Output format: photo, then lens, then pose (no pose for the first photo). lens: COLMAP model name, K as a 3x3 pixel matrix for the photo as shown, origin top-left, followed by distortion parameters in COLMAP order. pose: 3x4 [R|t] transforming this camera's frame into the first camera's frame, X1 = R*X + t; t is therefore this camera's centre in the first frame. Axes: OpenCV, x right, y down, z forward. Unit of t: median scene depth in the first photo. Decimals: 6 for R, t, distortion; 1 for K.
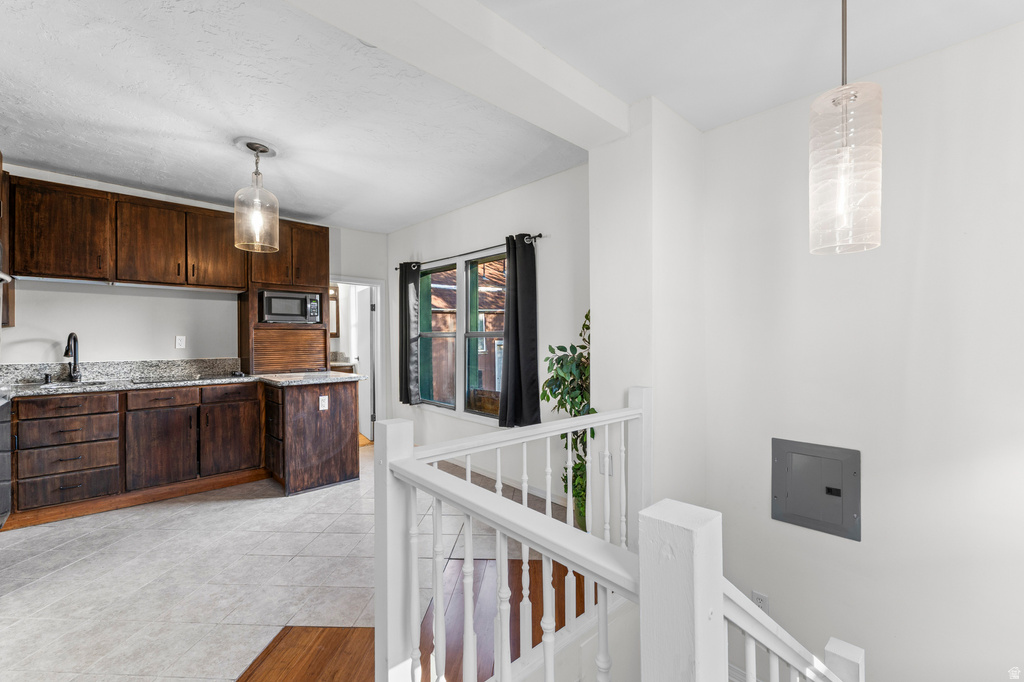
lens RADIAL K [[431.9, 0, 515.8], [0, 431.9, 339.6], [0, 0, 1]] dist [0.004587, -0.000737]
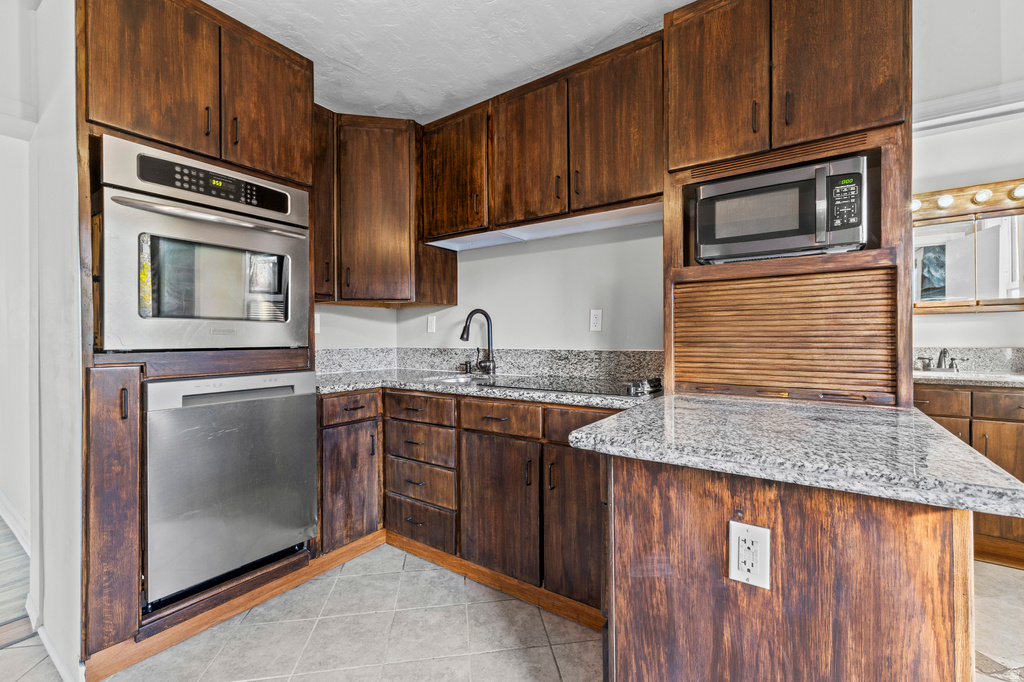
lens RADIAL K [[431.9, 0, 515.8], [0, 431.9, 339.6], [0, 0, 1]] dist [0.004587, -0.000737]
pose [[0.204724, 0.007382, -0.978792, -0.257149], [0.004165, 0.999956, 0.008412, 0.030074], [0.978811, -0.005799, 0.204685, 0.875084]]
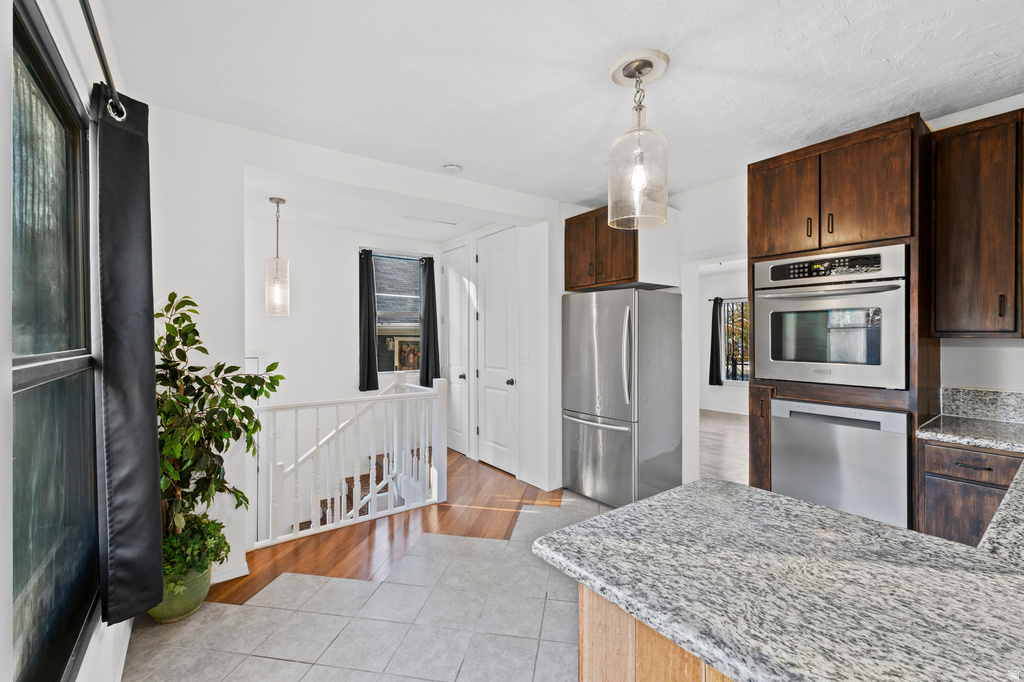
lens RADIAL K [[431.9, 0, 515.8], [0, 431.9, 339.6], [0, 0, 1]] dist [0.004587, -0.000737]
pose [[-0.994298, 0.000996, 0.106632, -0.395836], [0.002377, 0.999915, 0.012816, -0.035174], [-0.106610, 0.012996, -0.994216, 1.373962]]
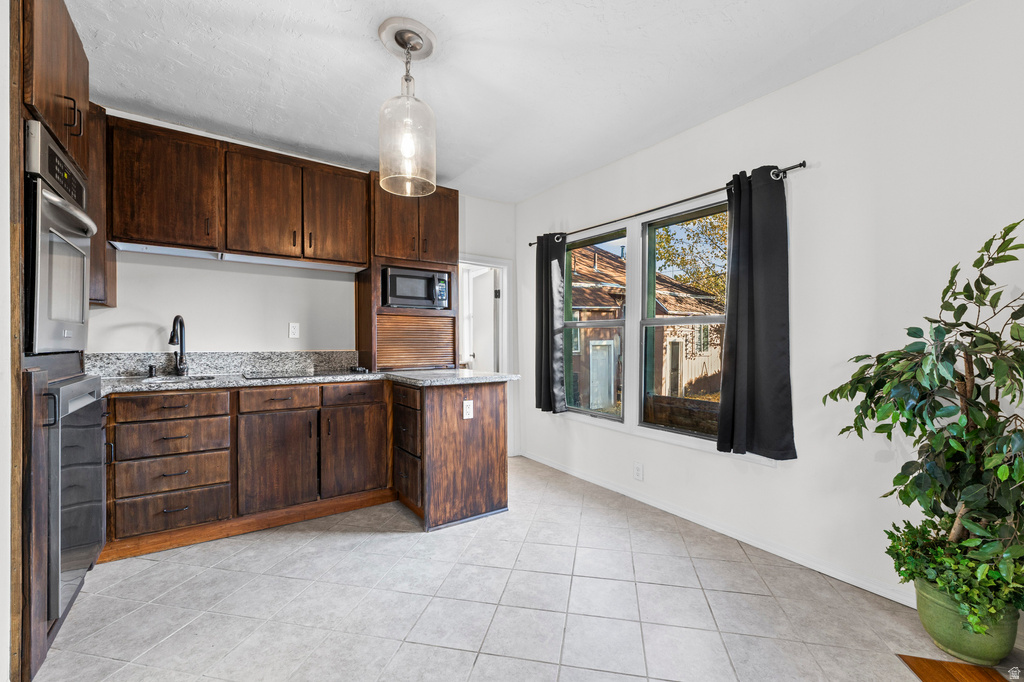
lens RADIAL K [[433.1, 0, 515.7], [0, 433.1, 348.3], [0, 0, 1]] dist [0.003883, 0.000821]
pose [[0.989063, 0.008037, -0.147274, -0.264733], [-0.006226, 0.999899, 0.012758, 0.030305], [0.147361, -0.011701, 0.989013, 0.275003]]
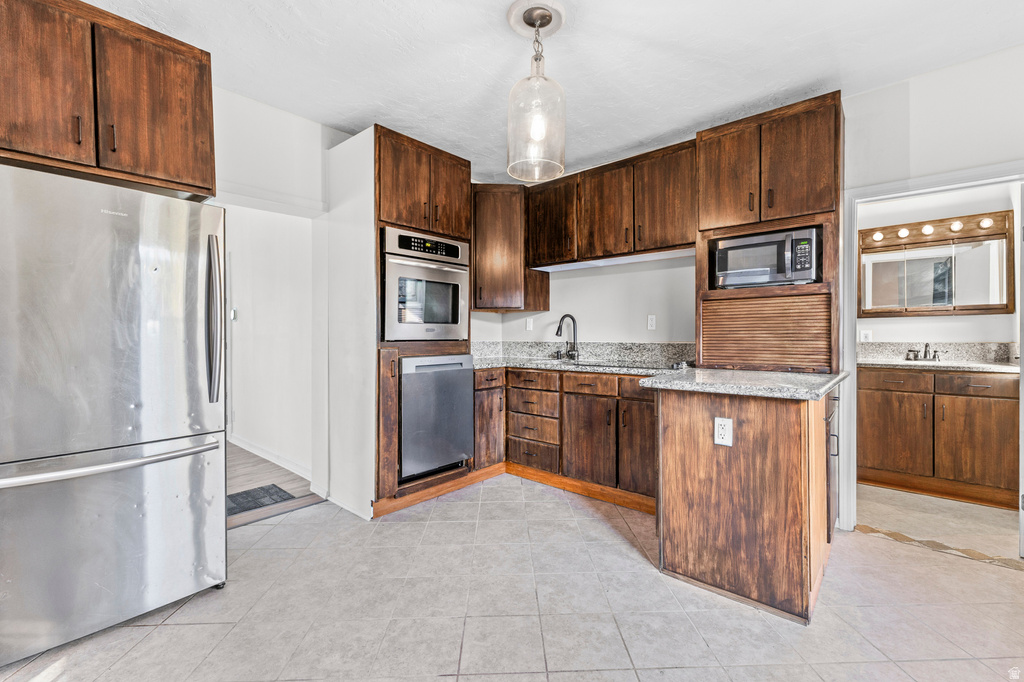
lens RADIAL K [[435.2, 0, 516.7], [0, 435.2, 337.3], [0, 0, 1]] dist [0.001756, 0.000050]
pose [[0.091011, 0.009078, -0.995809, 0.054777], [0.002376, 0.999954, 0.009333, 0.029919], [0.995847, -0.003215, 0.090985, 0.744141]]
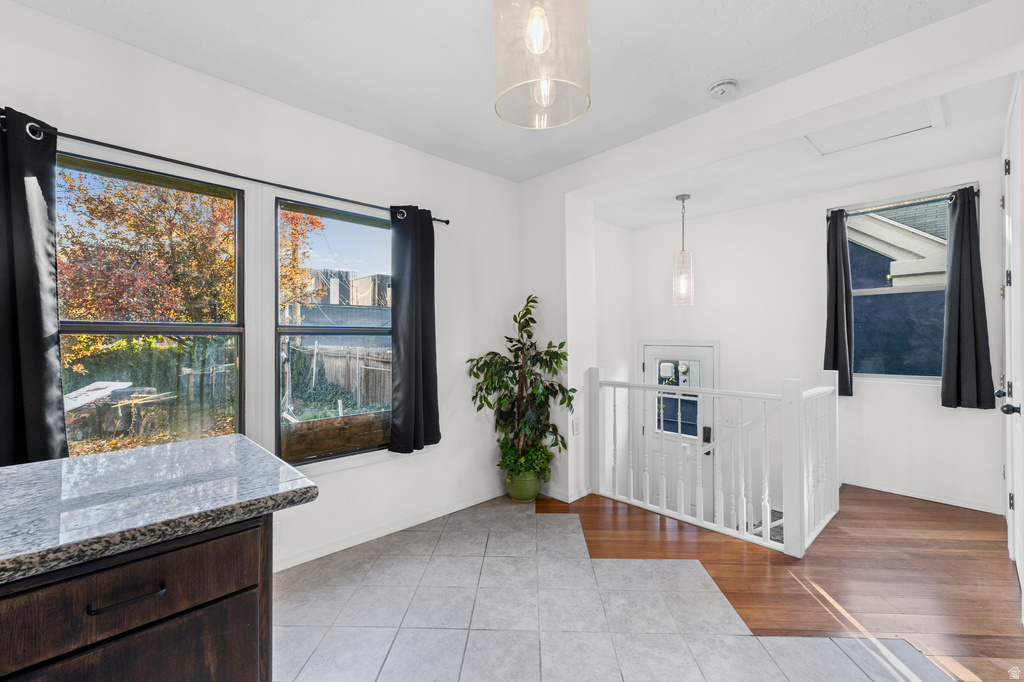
lens RADIAL K [[427.4, 0, 515.7], [0, 427.4, 338.9], [0, 0, 1]] dist [-0.000546, -0.000334]
pose [[-0.017357, 0.001397, 0.999848, -0.805410], [0.007549, 0.999971, -0.001266, 0.003380], [-0.999821, 0.007526, -0.017367, 0.844917]]
